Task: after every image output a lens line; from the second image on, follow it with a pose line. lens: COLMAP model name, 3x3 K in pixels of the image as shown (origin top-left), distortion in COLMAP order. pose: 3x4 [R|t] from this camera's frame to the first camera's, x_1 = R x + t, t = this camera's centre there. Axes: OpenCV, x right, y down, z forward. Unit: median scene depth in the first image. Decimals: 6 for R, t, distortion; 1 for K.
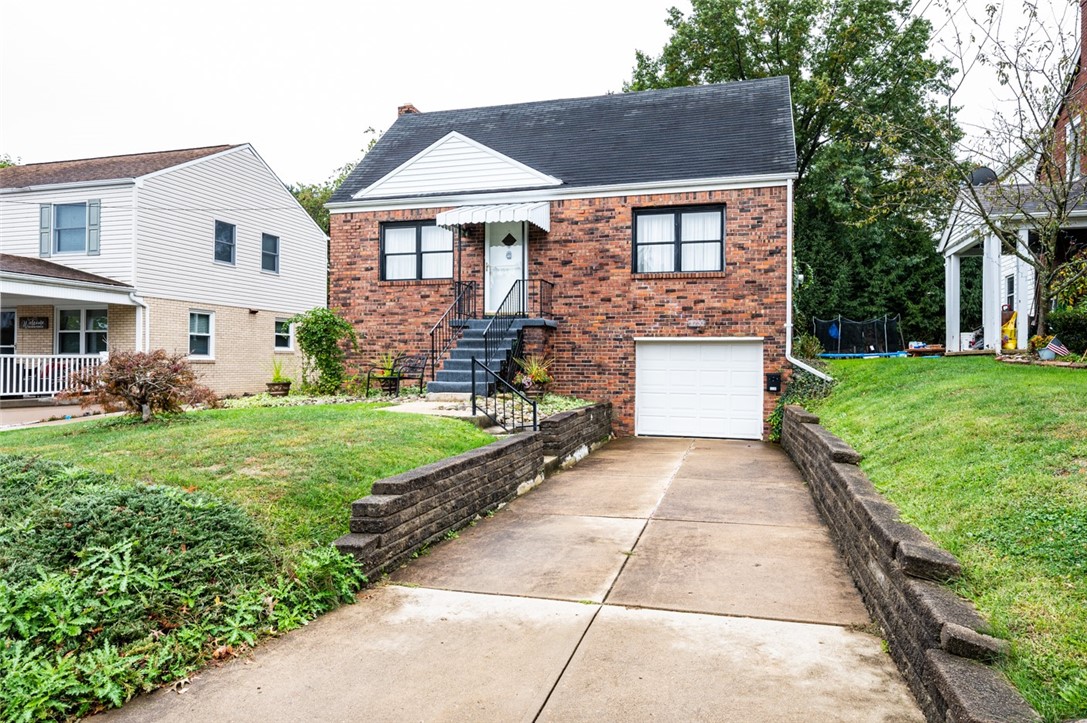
lens RADIAL K [[724.1, 0, 543.1], [0, 724.1, 359.2], [0, 0, 1]] dist [0.004180, -0.000846]
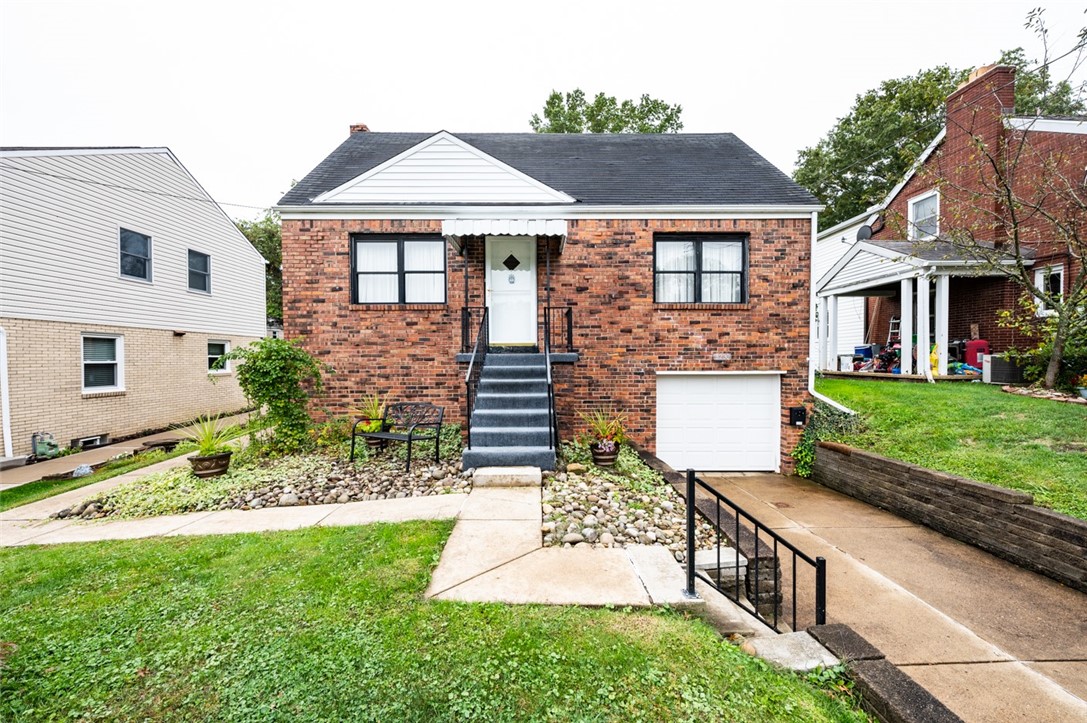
lens RADIAL K [[432.1, 0, 544.7], [0, 432.1, 366.7], [0, 0, 1]] dist [0.001151, 0.000232]
pose [[0.955410, -0.016485, 0.294822, -0.174627], [0.008709, 0.999579, 0.027668, -0.051936], [-0.295154, -0.023866, 0.955151, 0.496319]]
